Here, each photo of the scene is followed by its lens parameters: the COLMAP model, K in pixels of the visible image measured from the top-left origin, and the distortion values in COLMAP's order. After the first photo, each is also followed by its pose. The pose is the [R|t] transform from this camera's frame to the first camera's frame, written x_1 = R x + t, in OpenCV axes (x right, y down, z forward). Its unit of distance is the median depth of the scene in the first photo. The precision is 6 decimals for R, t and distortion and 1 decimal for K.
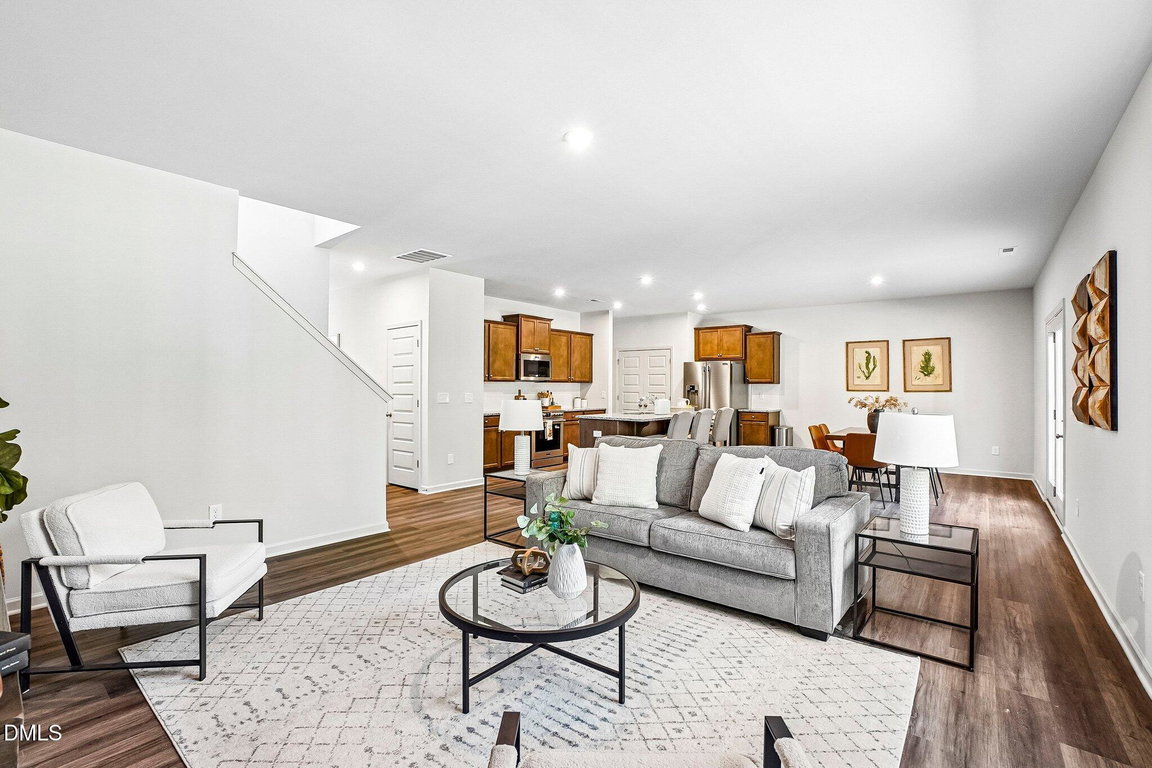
lens RADIAL K [[529.0, 0, 567.2], [0, 529.0, 372.5], [0, 0, 1]] dist [-0.065751, 0.023701]
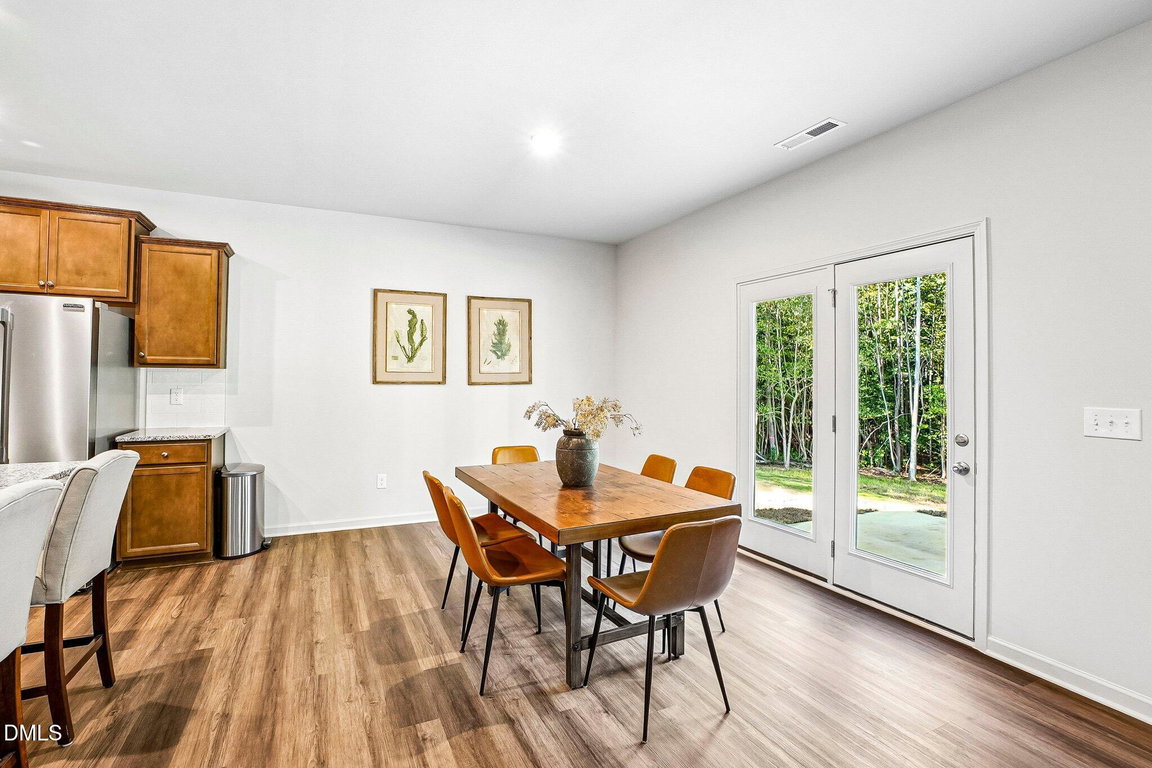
lens RADIAL K [[529.0, 0, 567.2], [0, 529.0, 372.5], [0, 0, 1]] dist [-0.065751, 0.023701]
pose [[0.425067, 0.006018, 0.905142, 0.146614], [-0.028289, 0.999578, 0.006638, 0.015368], [-0.904720, -0.028427, 0.425057, 0.596988]]
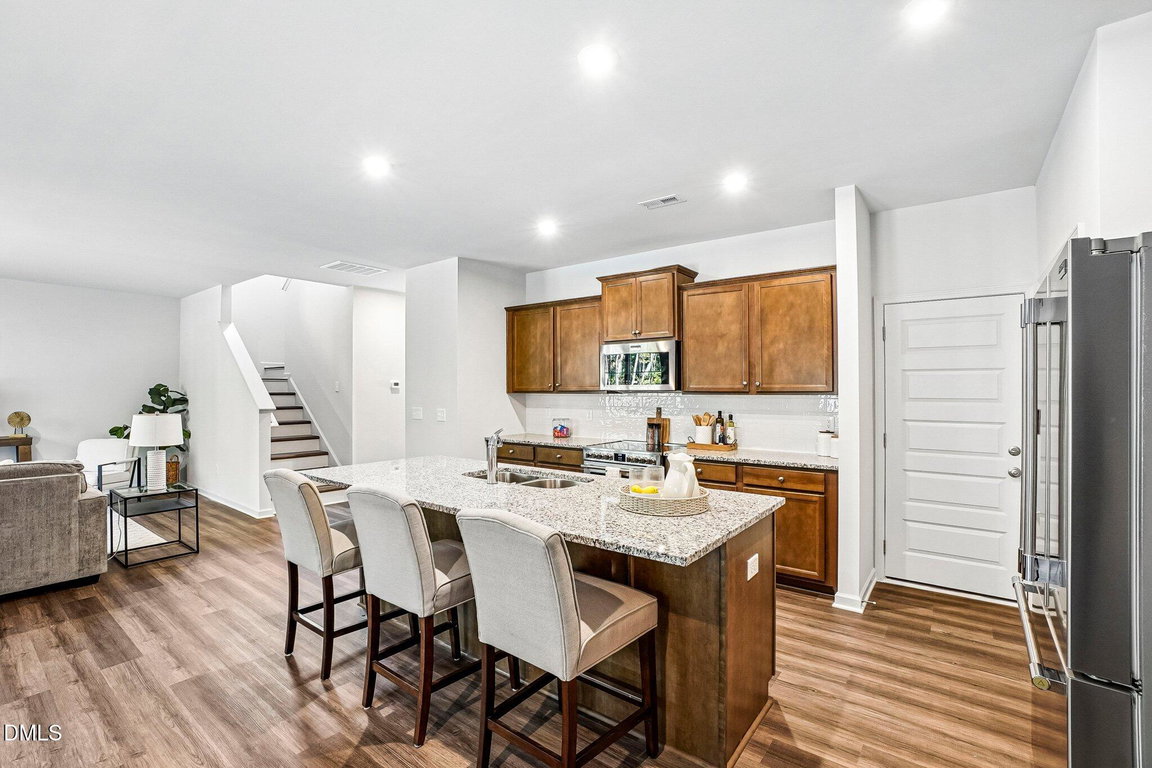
lens RADIAL K [[520.6, 0, 567.1], [0, 520.6, 377.5], [0, 0, 1]] dist [-0.063007, 0.022647]
pose [[0.028121, -0.029619, -0.999166, 0.452978], [0.024808, 0.999274, -0.028924, 0.014616], [0.999297, -0.023974, 0.028835, 0.890747]]
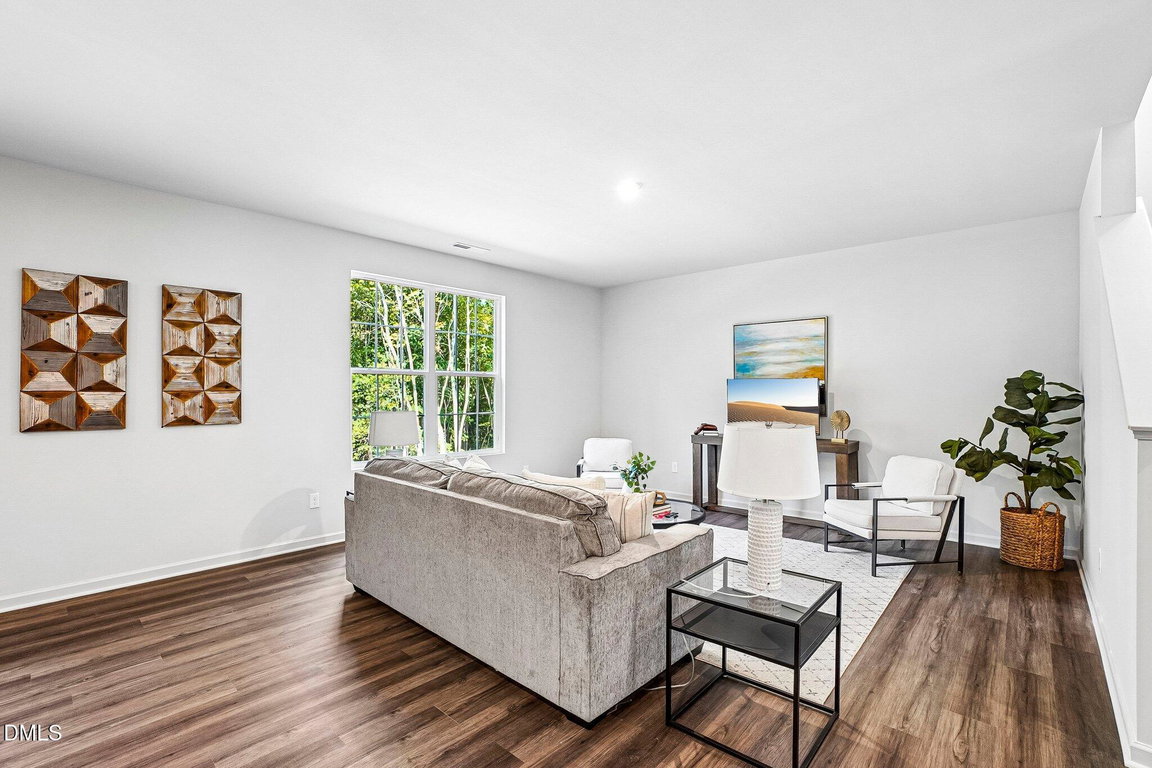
lens RADIAL K [[529.0, 0, 567.2], [0, 529.0, 372.5], [0, 0, 1]] dist [-0.065751, 0.023701]
pose [[-0.998641, -0.003823, 0.051975, 0.033684], [-0.006738, 0.998407, -0.056022, 0.015926], [-0.051678, -0.056296, -0.997076, 0.751150]]
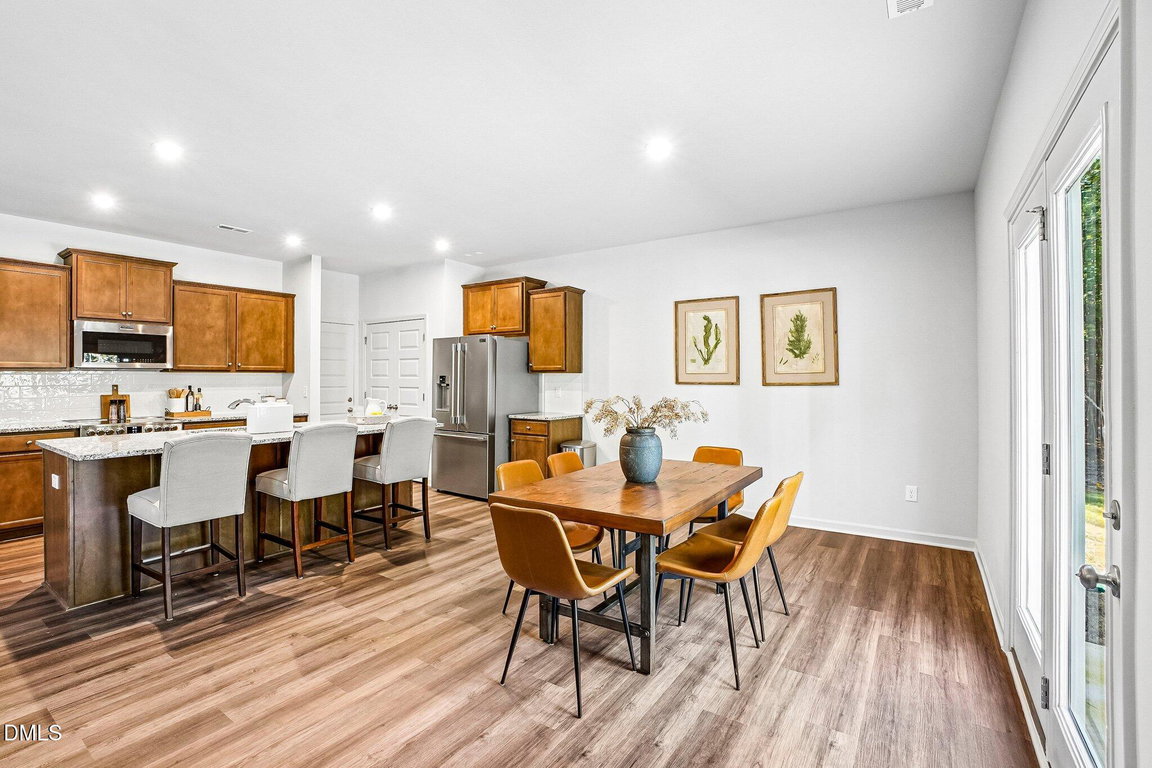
lens RADIAL K [[529.0, 0, 567.2], [0, 529.0, 372.5], [0, 0, 1]] dist [-0.065751, 0.023701]
pose [[0.996931, -0.005226, 0.078109, 0.362530], [0.003946, 0.999856, 0.016531, 0.011837], [-0.078184, -0.016172, 0.996808, 0.404712]]
